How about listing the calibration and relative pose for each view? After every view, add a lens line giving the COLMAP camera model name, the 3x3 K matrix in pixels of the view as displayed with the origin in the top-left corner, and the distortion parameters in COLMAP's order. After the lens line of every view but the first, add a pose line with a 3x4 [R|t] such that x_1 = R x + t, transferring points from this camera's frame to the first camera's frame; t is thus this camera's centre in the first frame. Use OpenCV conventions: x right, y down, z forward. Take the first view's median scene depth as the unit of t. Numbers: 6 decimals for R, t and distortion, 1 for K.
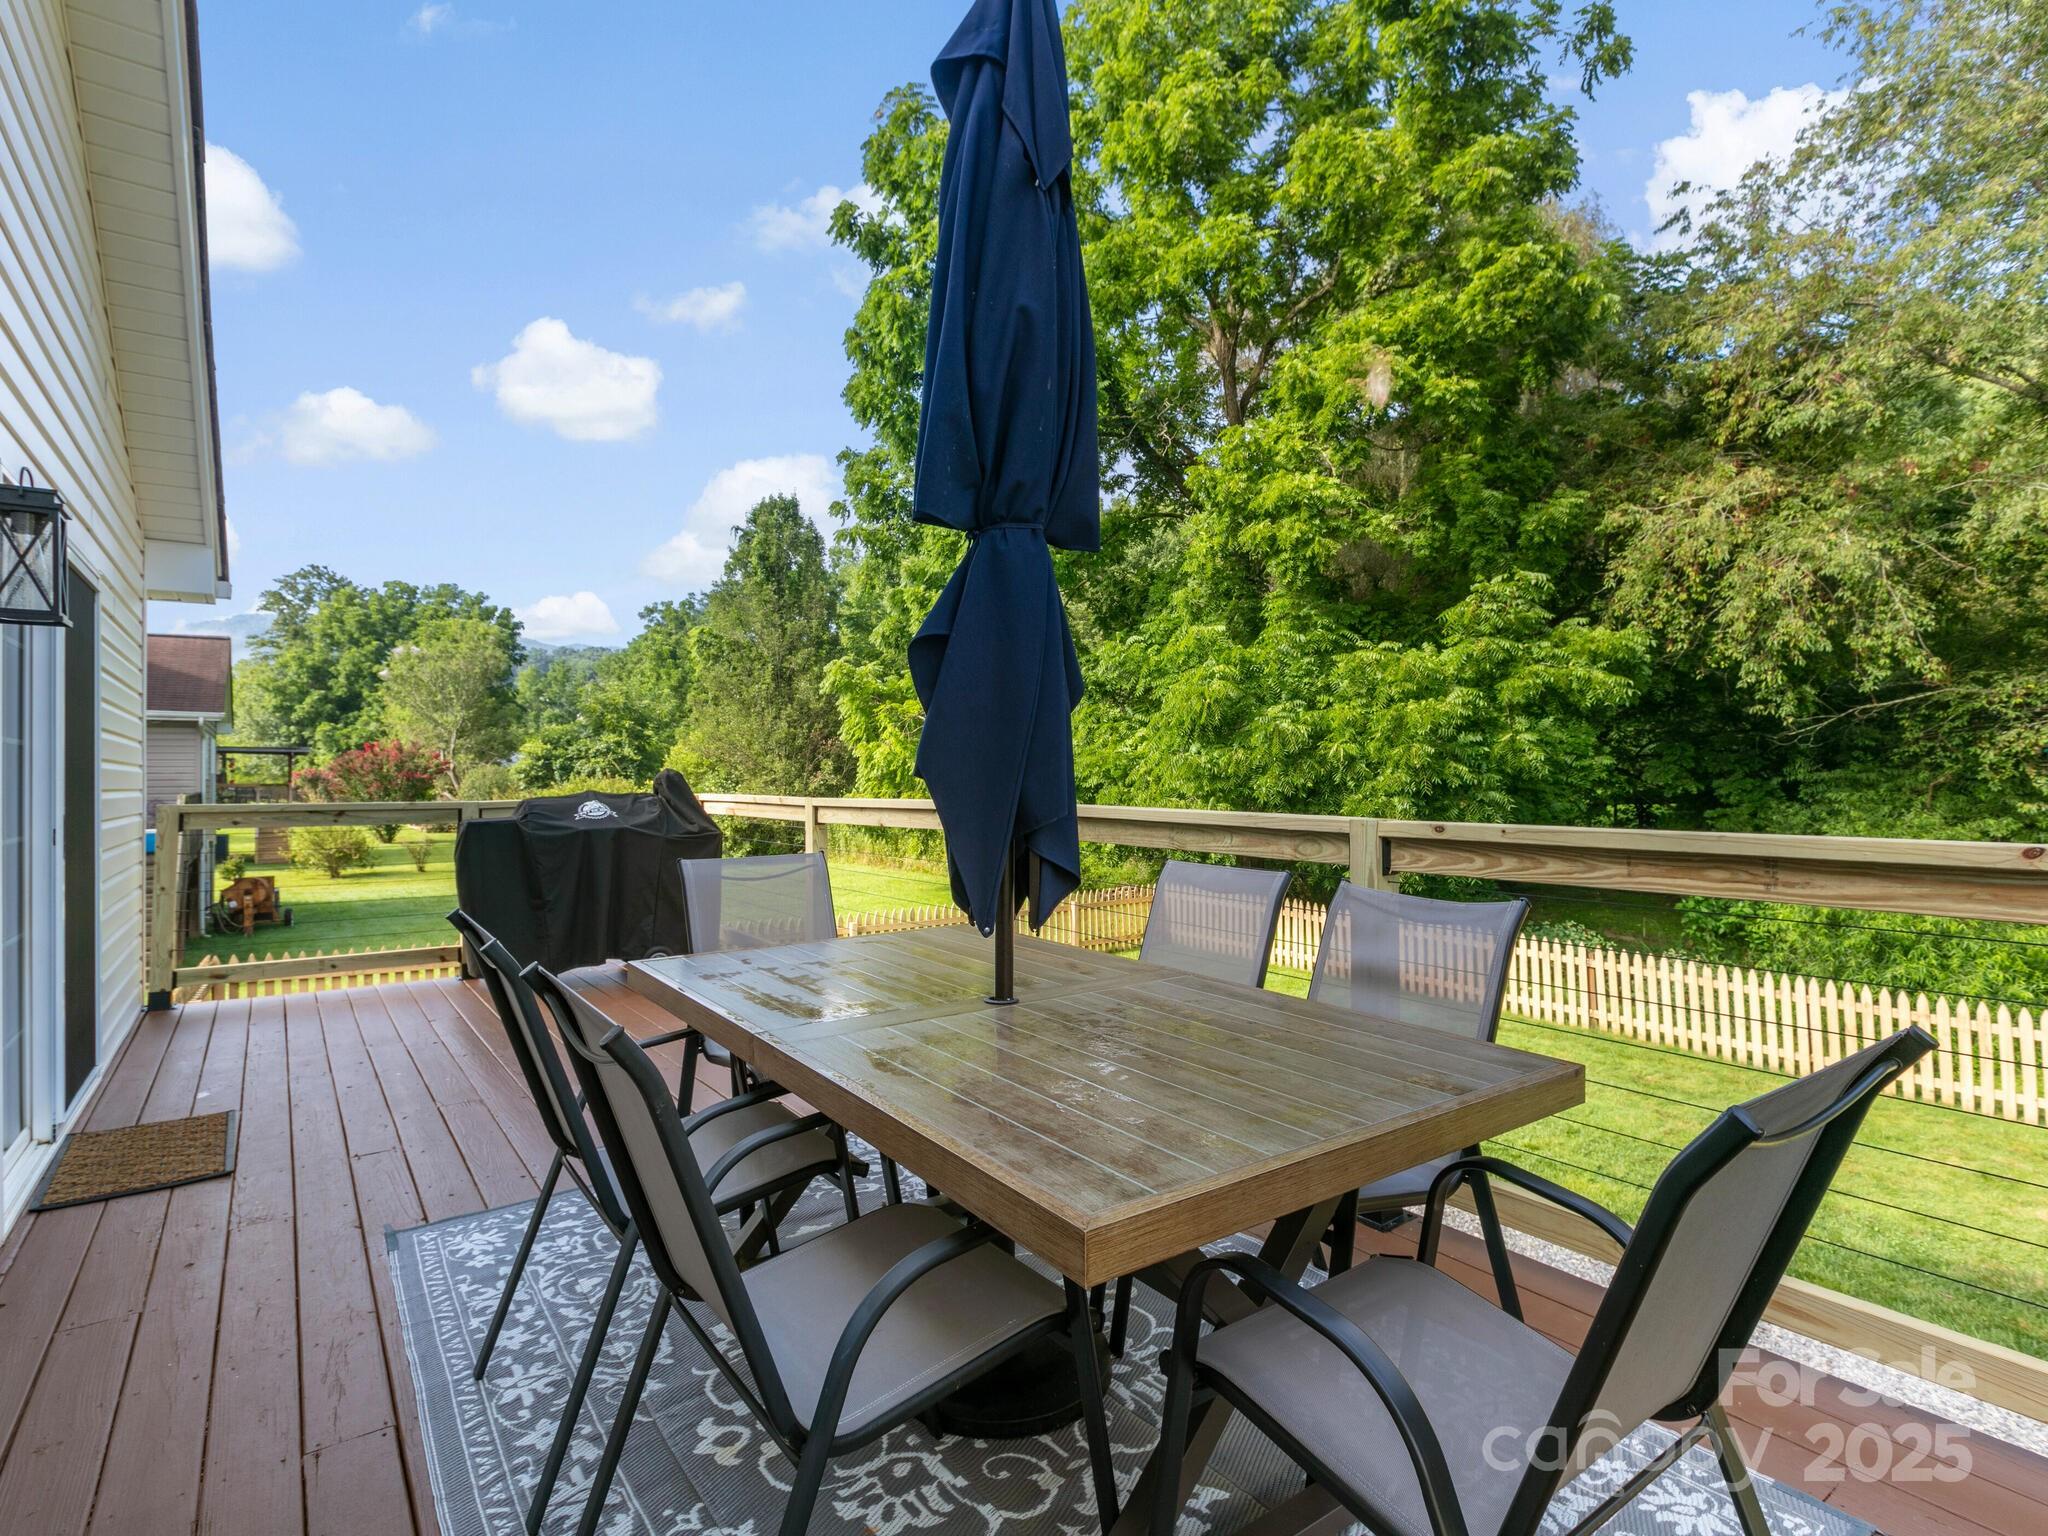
lens RADIAL K [[1035.0, 0, 1057.8], [0, 1035.0, 783.8], [0, 0, 1]] dist [0.002860, -0.002087]
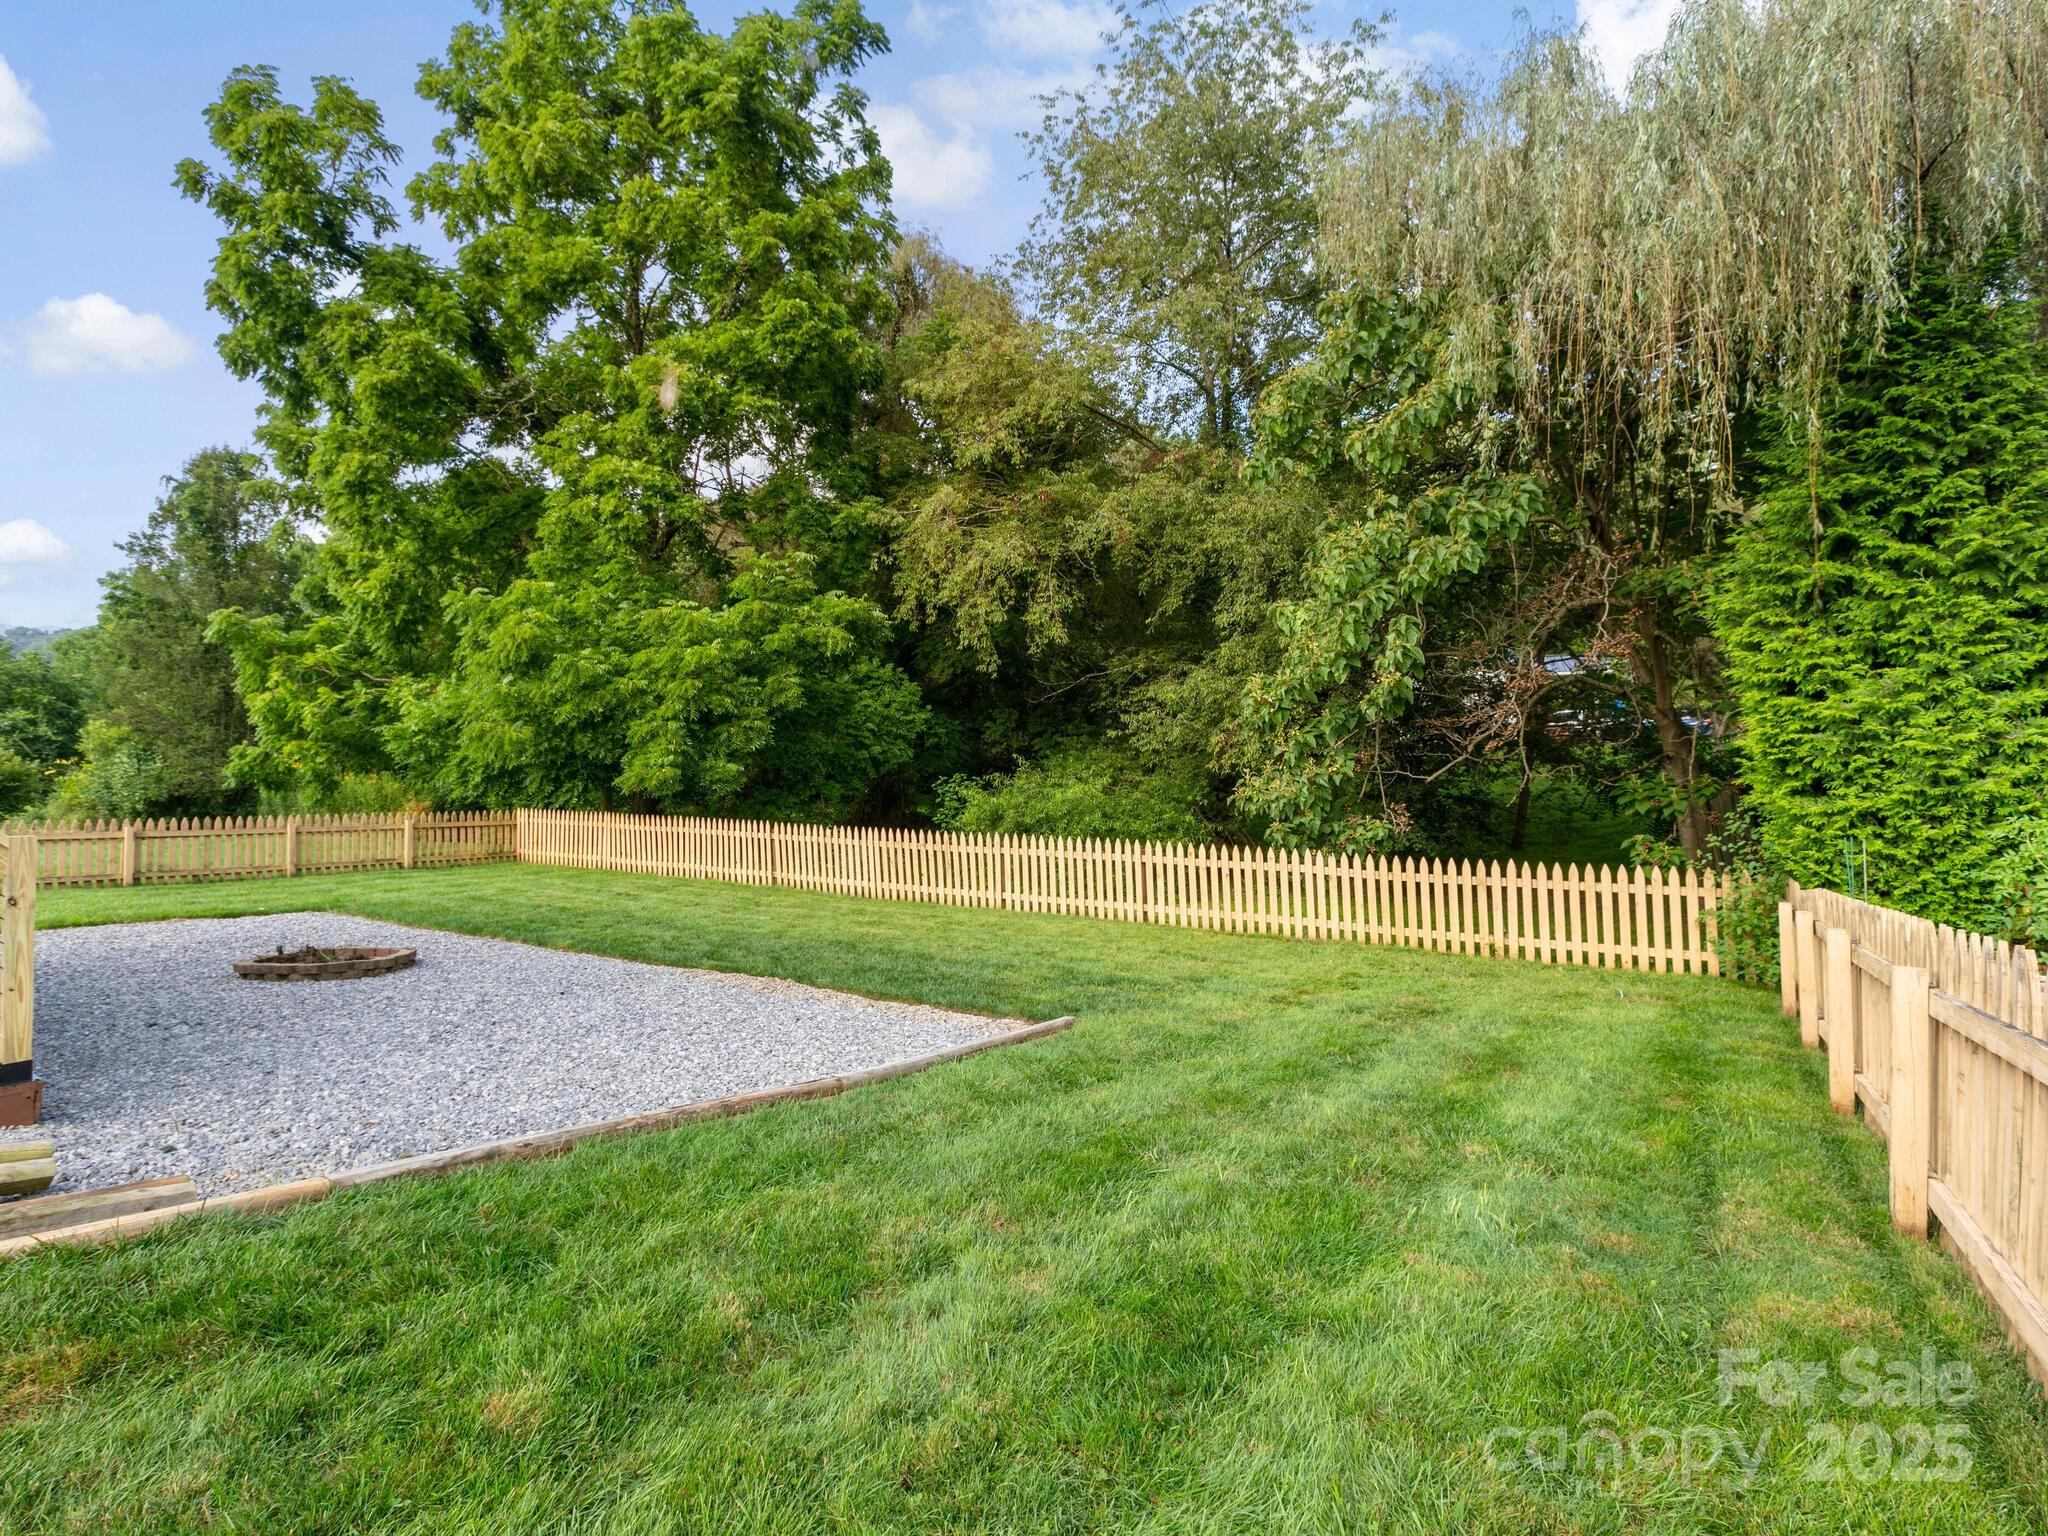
lens RADIAL K [[1031.6, 0, 1033.2], [0, 1031.6, 764.9], [0, 0, 1]] dist [-0.000071, -0.000843]
pose [[0.944220, 0.008273, 0.329210, 0.289346], [0.001606, 0.999557, -0.029724, 0.089998], [-0.329310, 0.028595, 0.943789, -0.271459]]
